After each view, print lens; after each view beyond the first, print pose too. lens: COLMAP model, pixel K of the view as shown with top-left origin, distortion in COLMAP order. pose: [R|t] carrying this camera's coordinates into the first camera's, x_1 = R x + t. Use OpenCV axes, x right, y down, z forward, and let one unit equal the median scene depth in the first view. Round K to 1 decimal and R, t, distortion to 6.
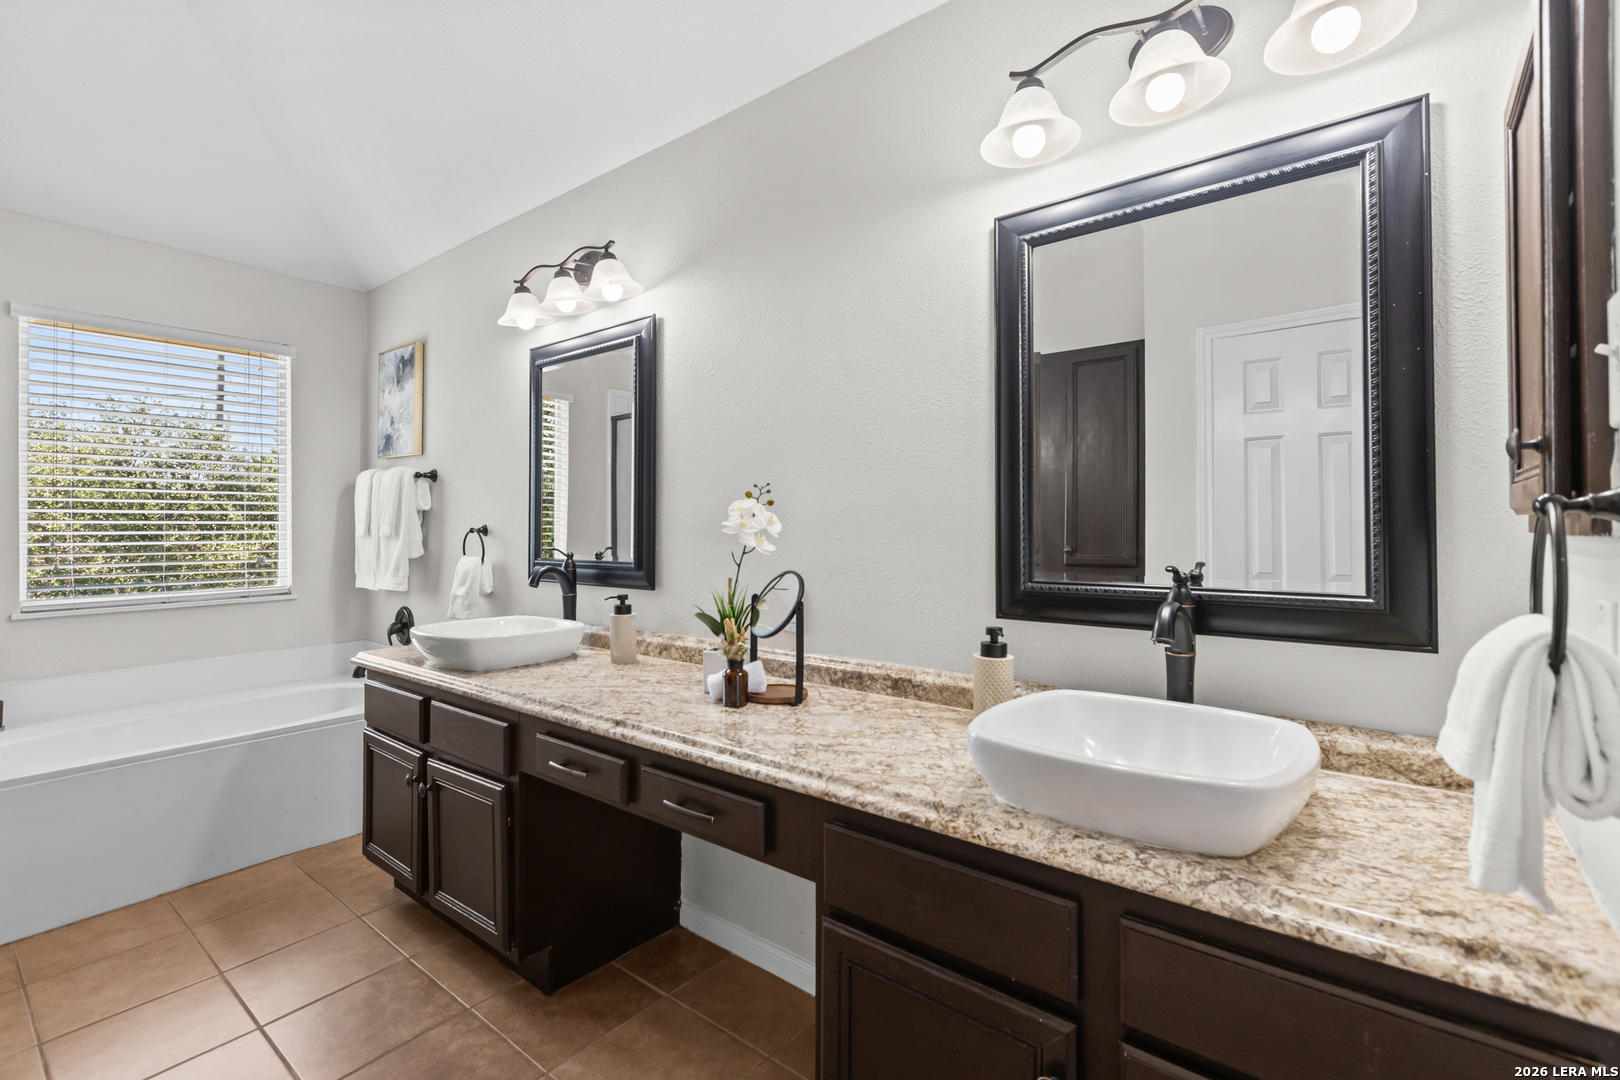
lens RADIAL K [[726.1, 0, 794.7], [0, 726.1, 526.7], [0, 0, 1]] dist [0.001070, -0.001719]
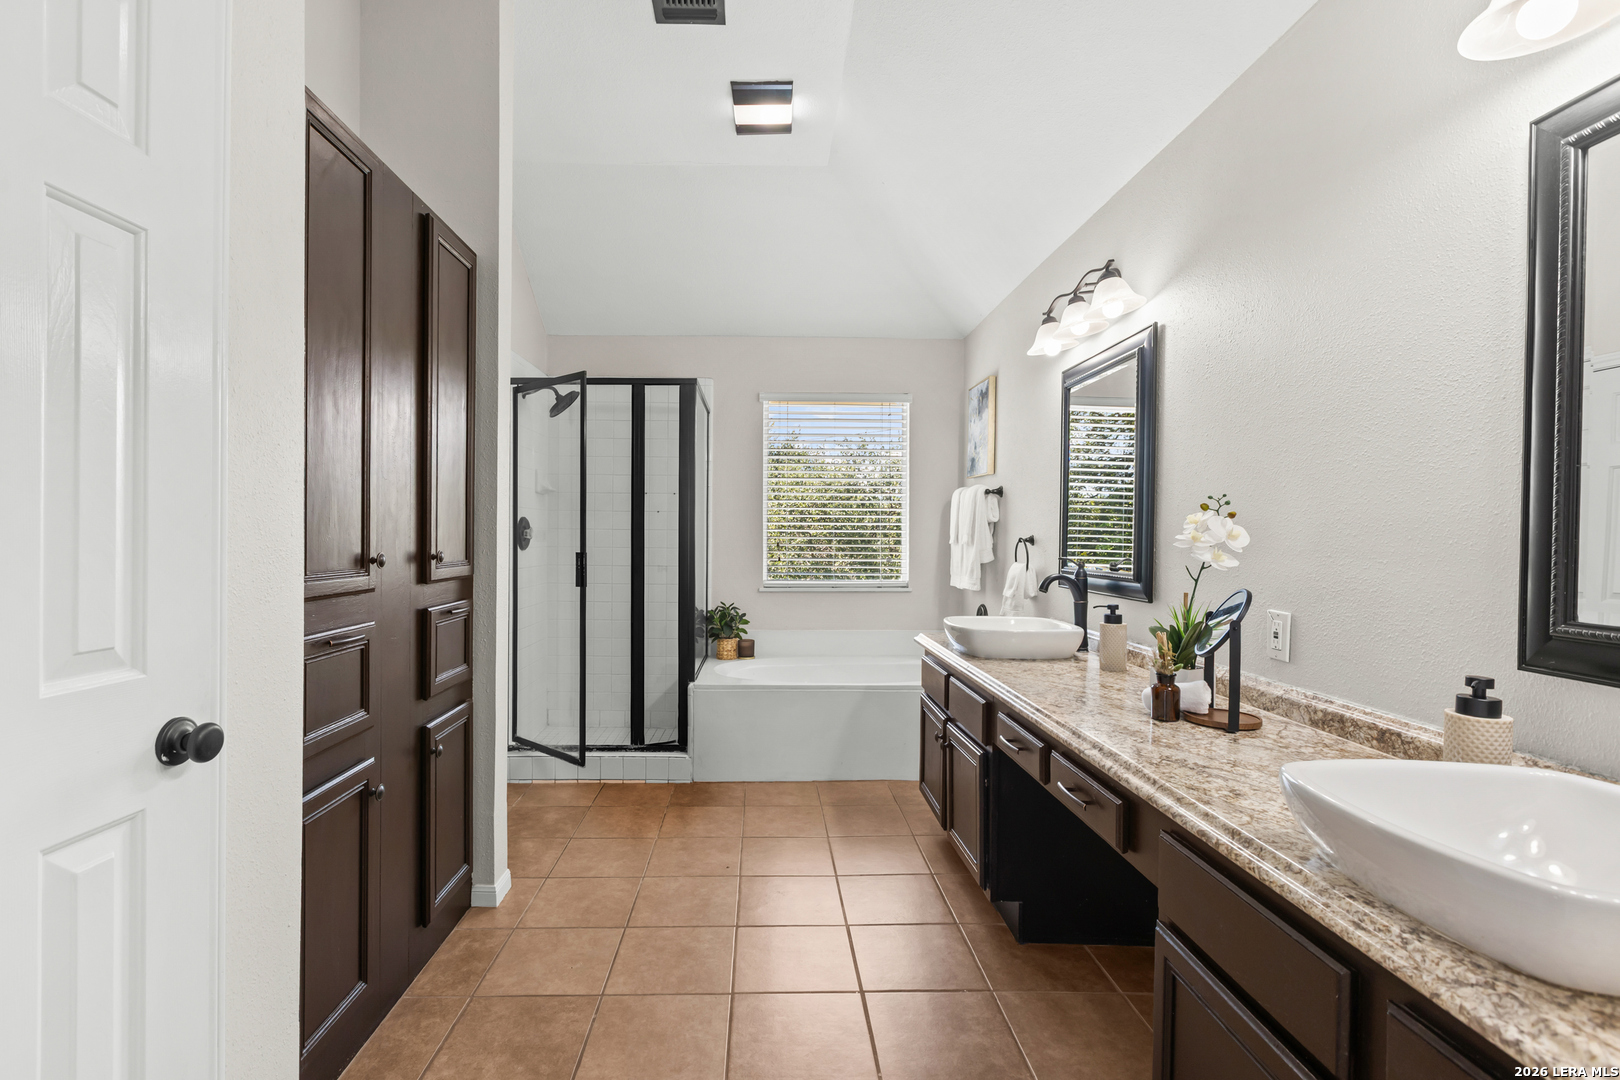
lens RADIAL K [[726.1, 0, 753.2], [0, 726.1, 556.0], [0, 0, 1]] dist [0.001070, -0.001719]
pose [[0.632274, 0.031973, -0.774085, 0.289707], [-0.010656, 0.999412, 0.032576, -0.004232], [0.774671, -0.012348, 0.632244, -0.056109]]
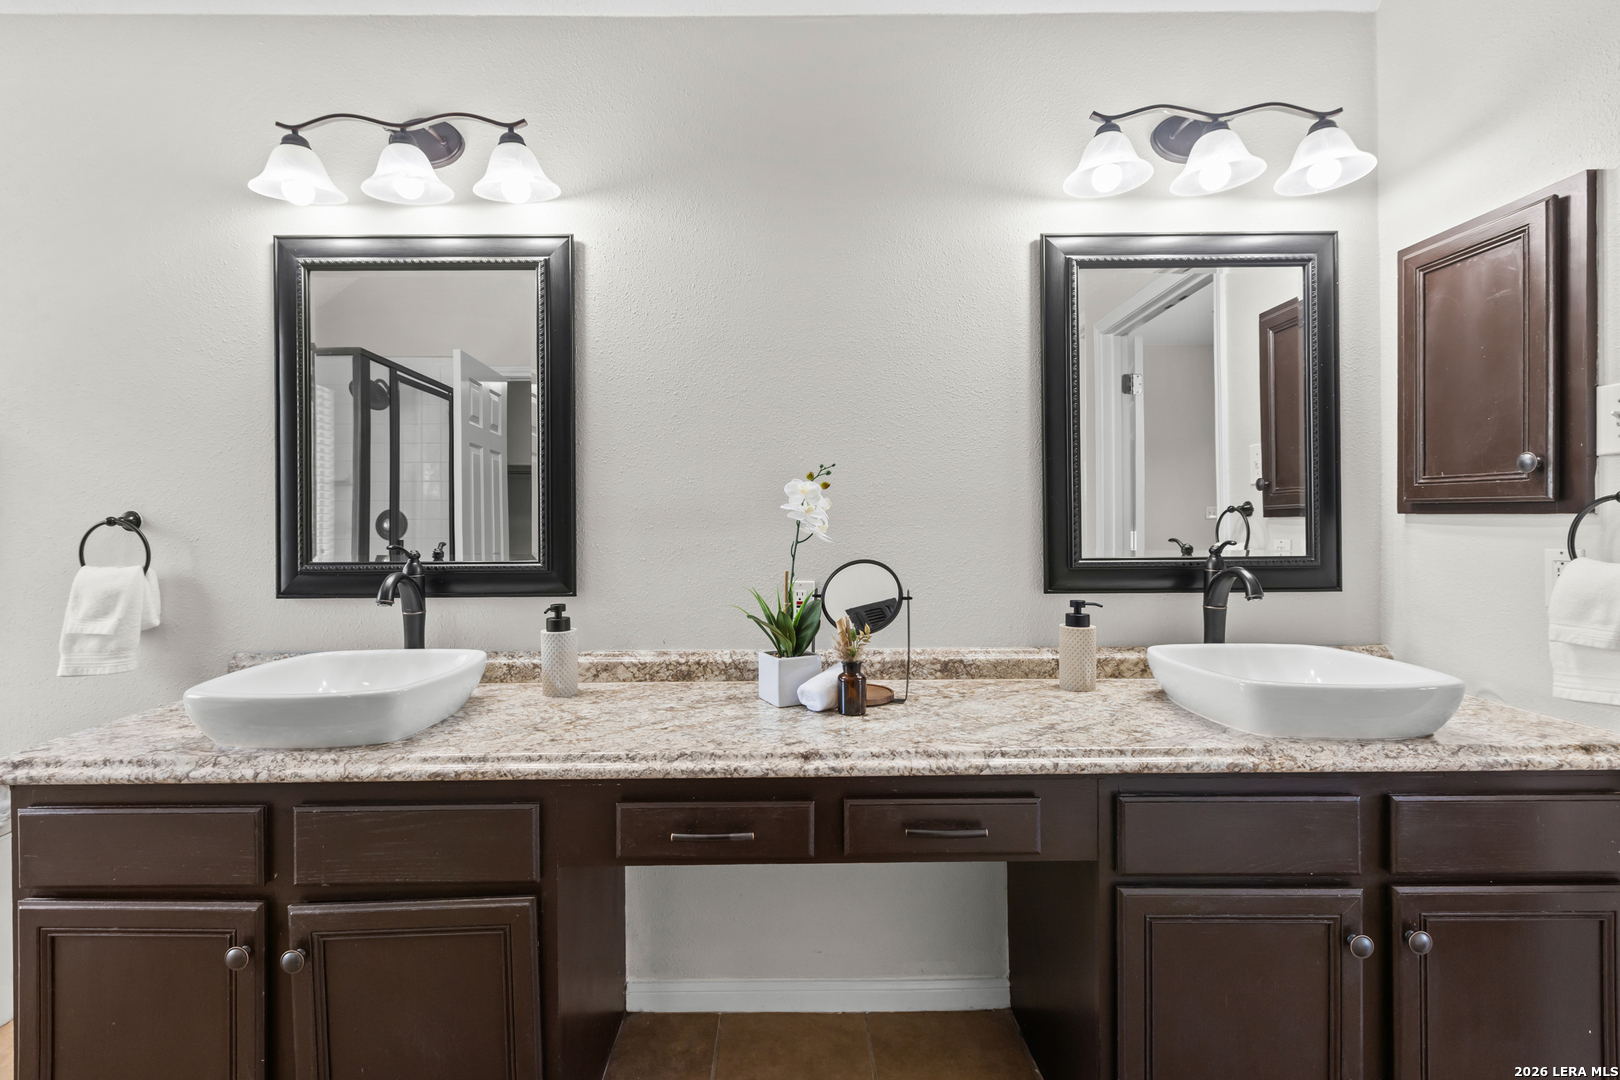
lens RADIAL K [[726.1, 0, 813.2], [0, 726.1, 525.3], [0, 0, 1]] dist [0.001070, -0.001719]
pose [[0.774862, -0.010622, 0.632041, -0.595022], [0.003758, 0.999919, 0.012197, 0.004908], [-0.632119, -0.007076, 0.774839, 0.303503]]
